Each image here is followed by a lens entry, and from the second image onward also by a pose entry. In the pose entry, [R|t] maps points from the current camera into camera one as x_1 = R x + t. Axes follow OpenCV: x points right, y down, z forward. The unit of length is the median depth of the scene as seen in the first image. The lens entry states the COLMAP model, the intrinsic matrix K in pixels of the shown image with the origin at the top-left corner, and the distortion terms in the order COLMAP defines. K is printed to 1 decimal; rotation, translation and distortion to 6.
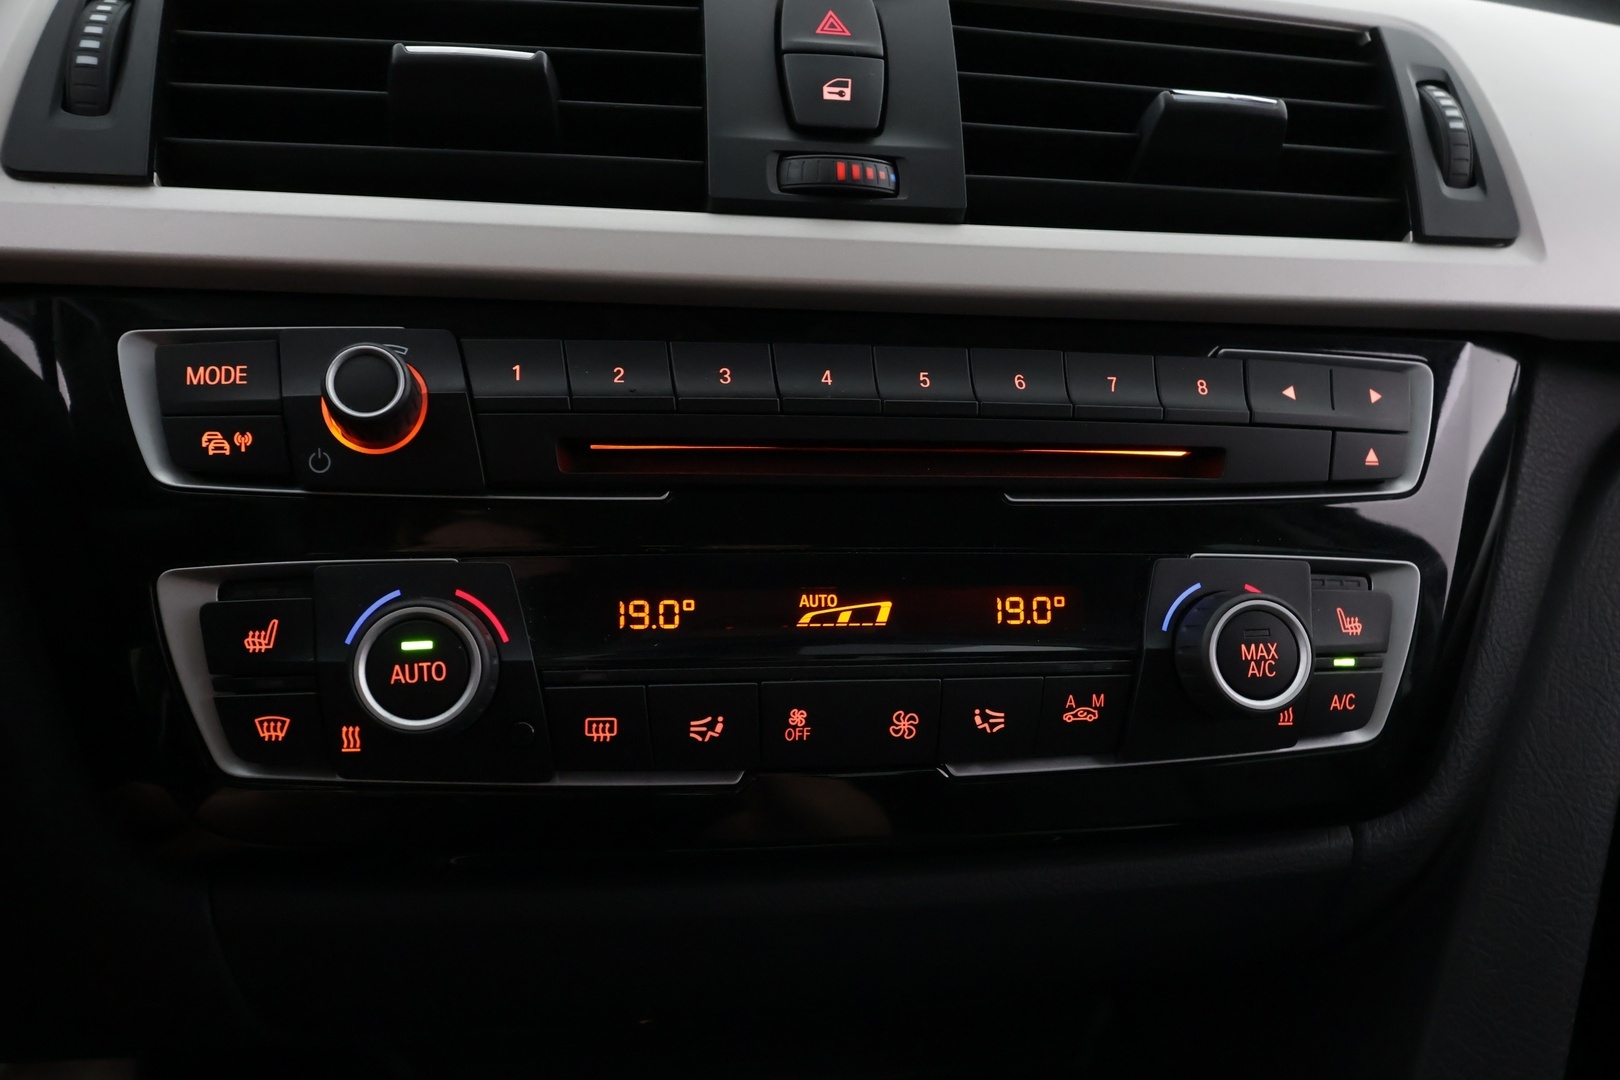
lens RADIAL K [[1270.1, 0, 806.6], [0, 1270.1, 537.9], [0, 0, 1]] dist [-0.006691, 0.005794]
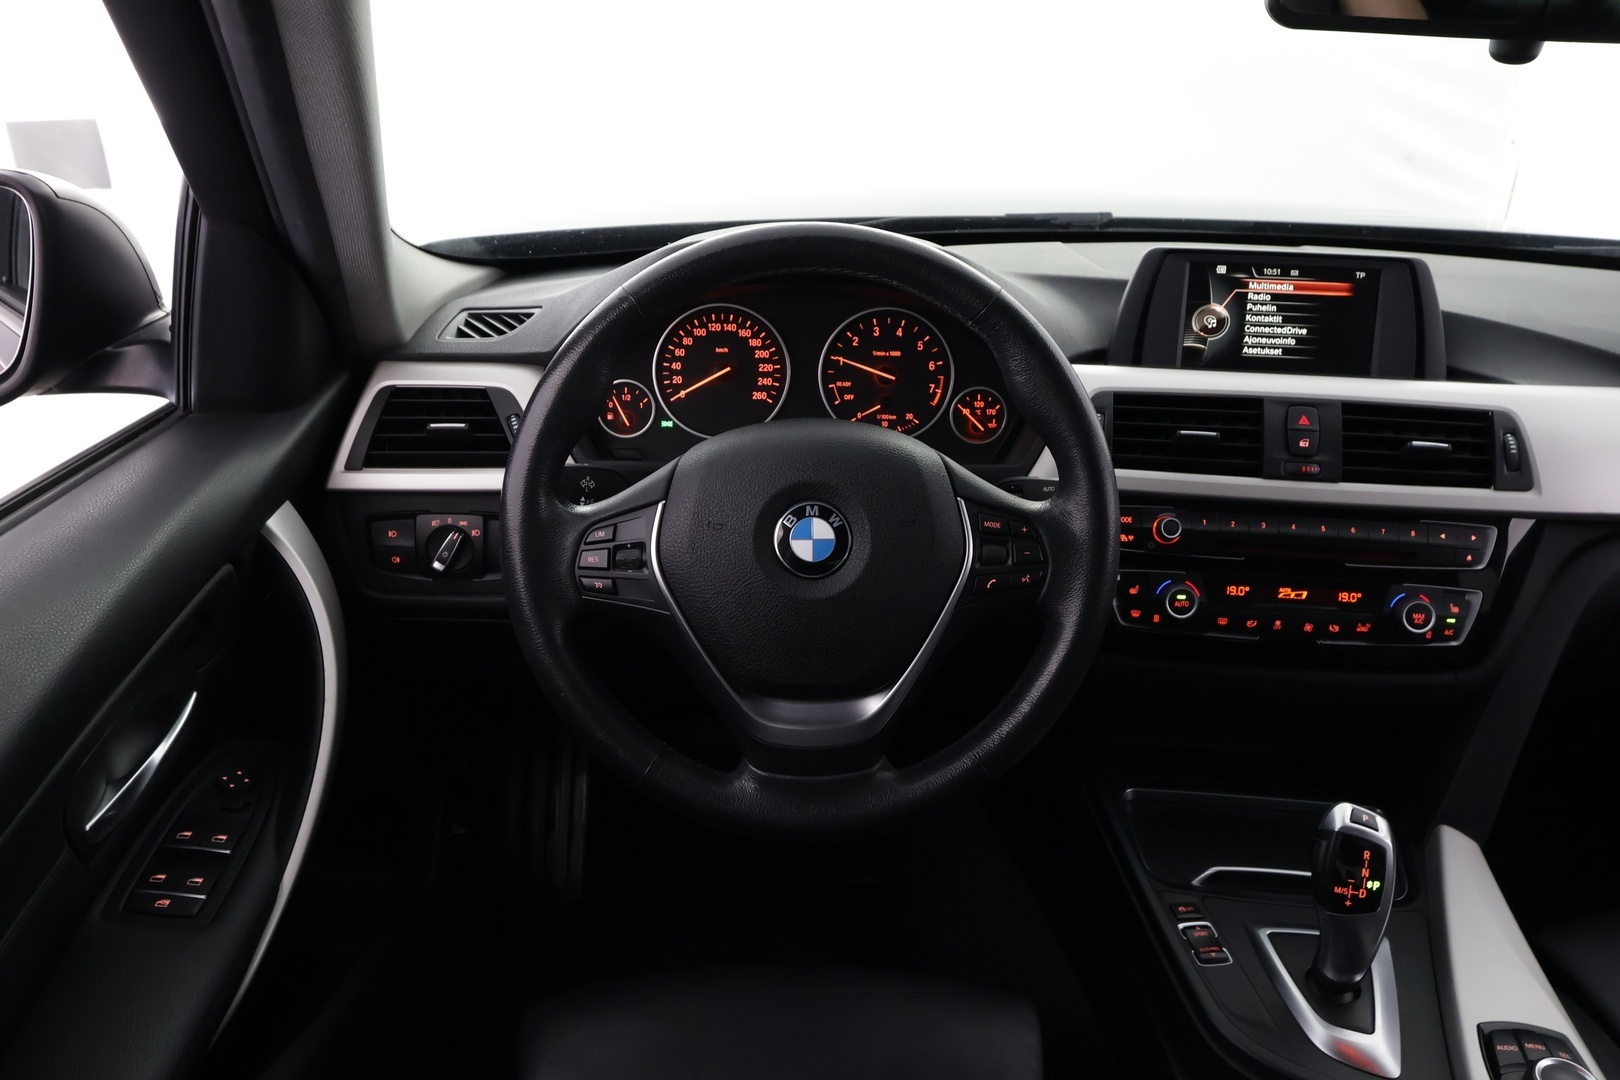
lens RADIAL K [[1270.1, 0, 799.8], [0, 1270.1, 537.3], [0, 0, 1]] dist [-0.006691, 0.005794]
pose [[0.968659, 0.074508, -0.236958, -0.468842], [-0.048339, 0.992258, 0.114397, -0.431138], [0.243647, -0.099358, 0.964761, -2.689358]]
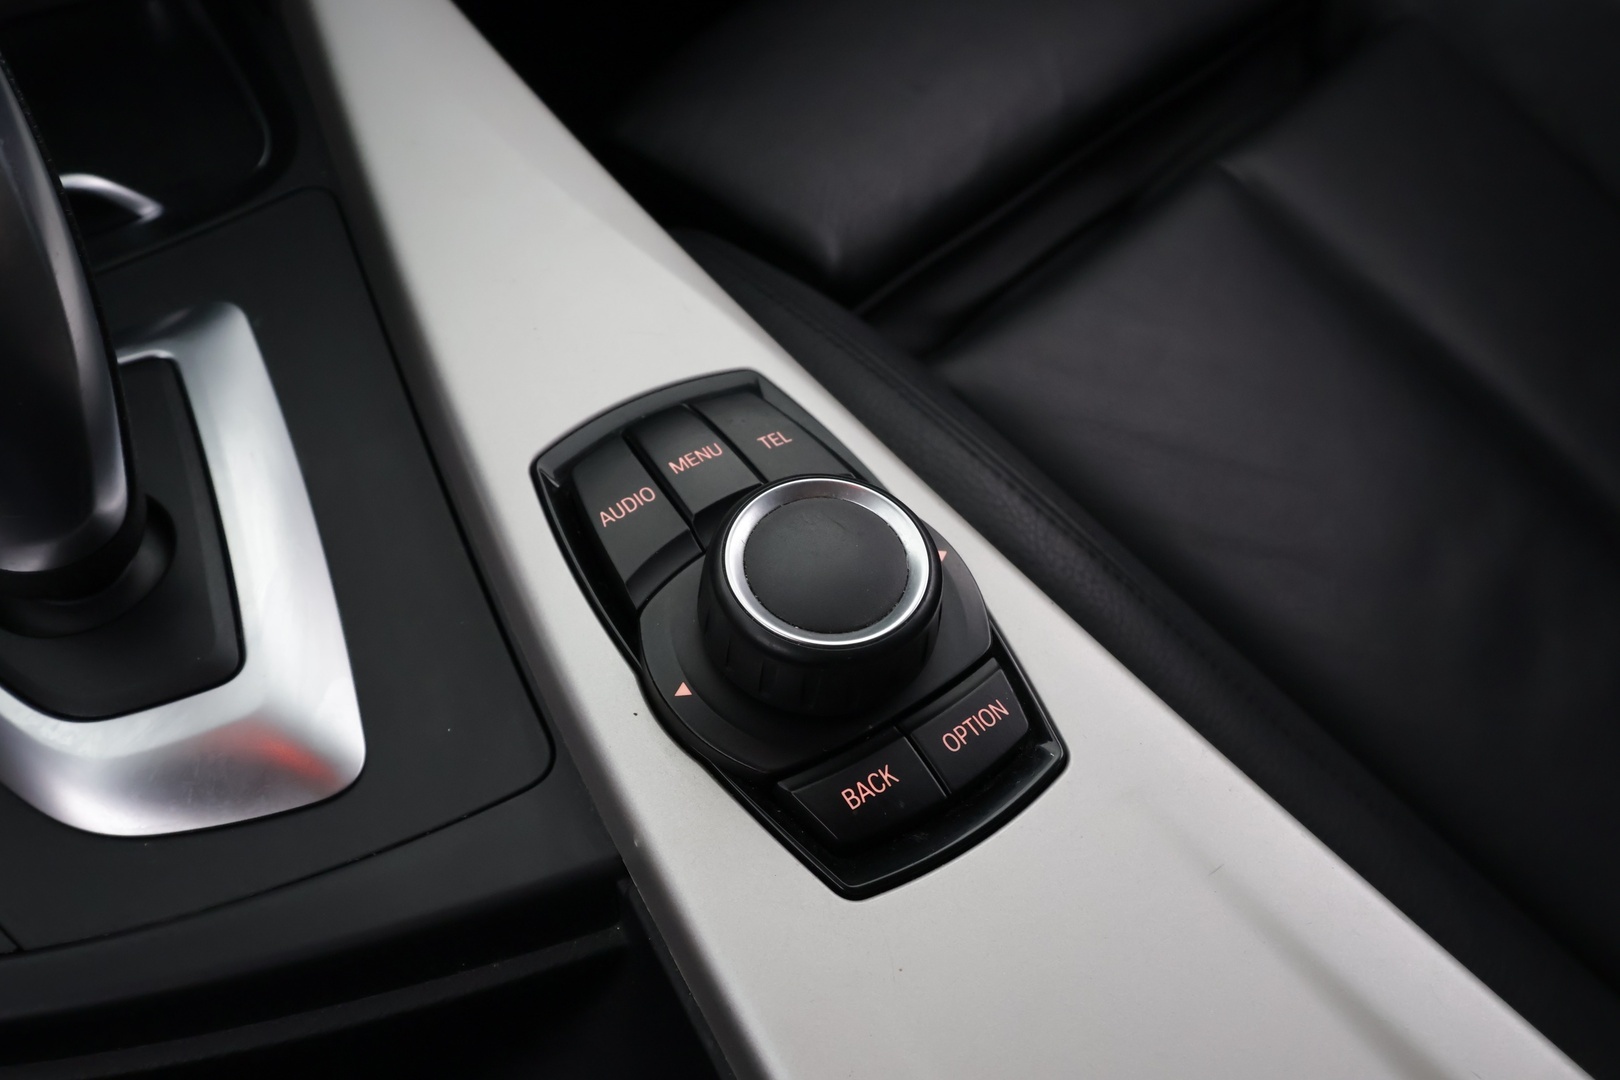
lens RADIAL K [[1271.5, 0, 809.3], [0, 1271.5, 545.1], [0, 0, 1]] dist [-0.006818, -0.000171]
pose [[0.871932, -0.379626, 0.309222, 0.324814], [0.123054, 0.781181, 0.612057, 0.472481], [-0.473912, -0.495621, 0.727851, -0.335480]]
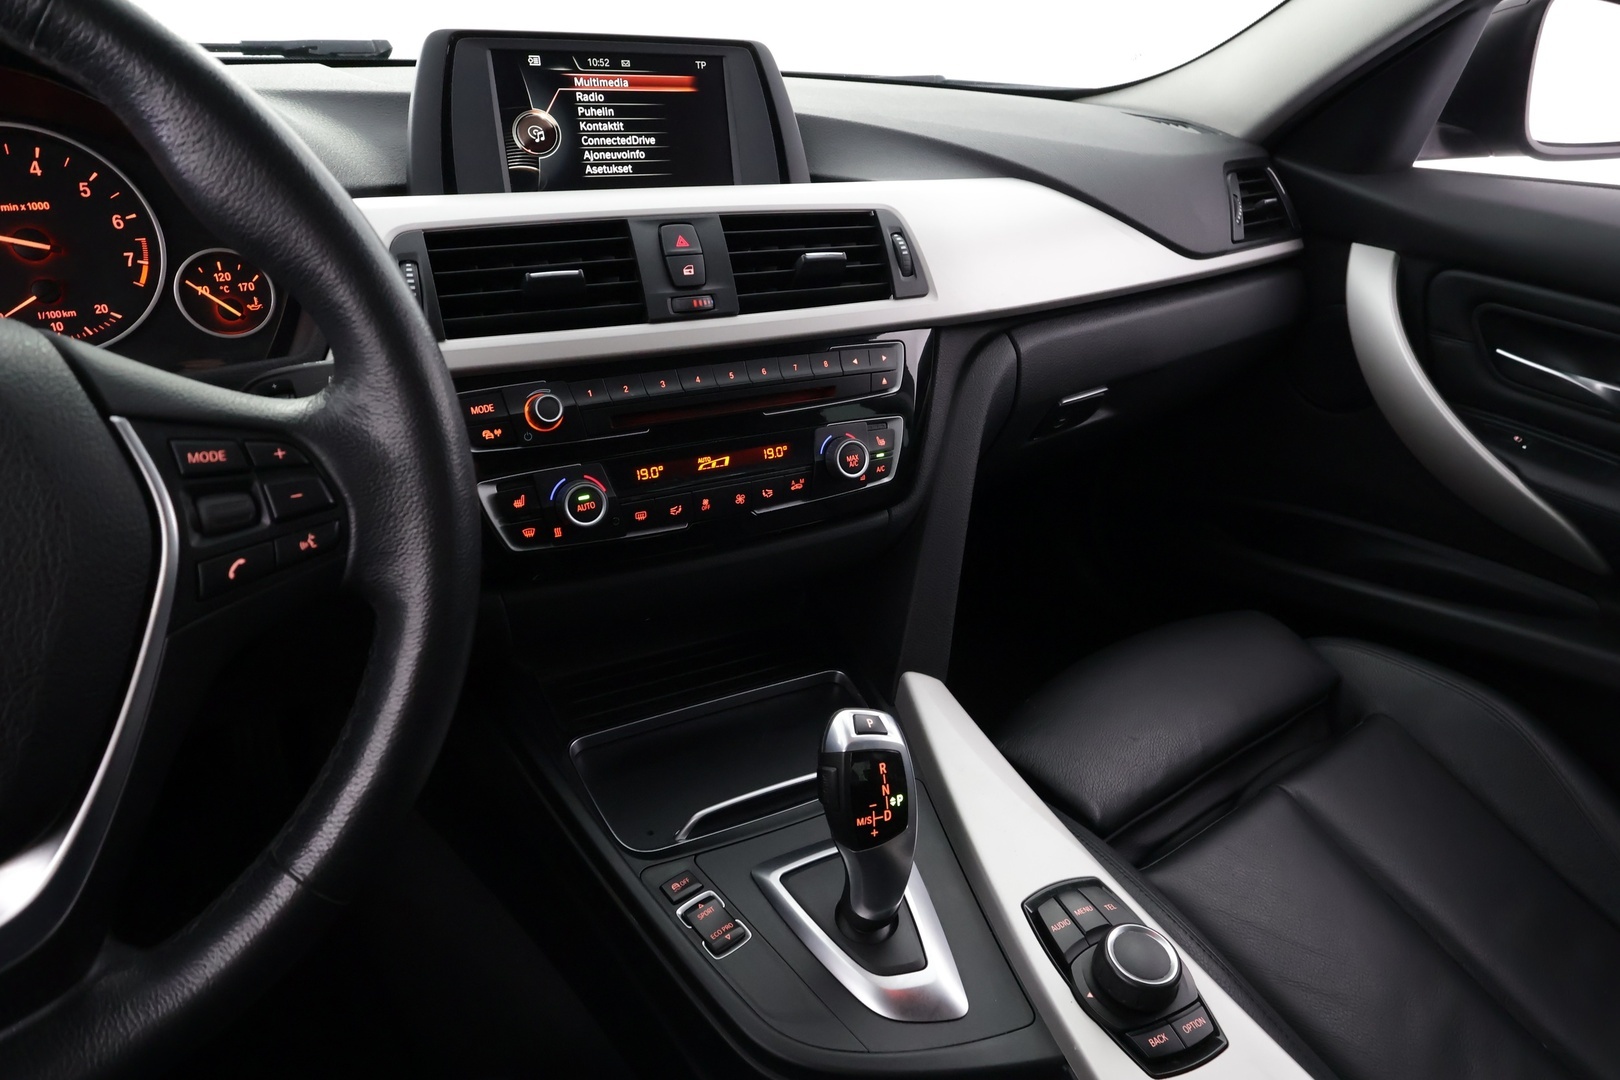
lens RADIAL K [[968.2, 0, 808.8], [0, 968.2, 541.5], [0, 0, 1]] dist [-0.006338, 0.006952]
pose [[0.947894, -0.155213, 0.278220, -0.396666], [0.089239, 0.967692, 0.235816, -0.261059], [-0.305833, -0.198701, 0.931120, -1.105213]]
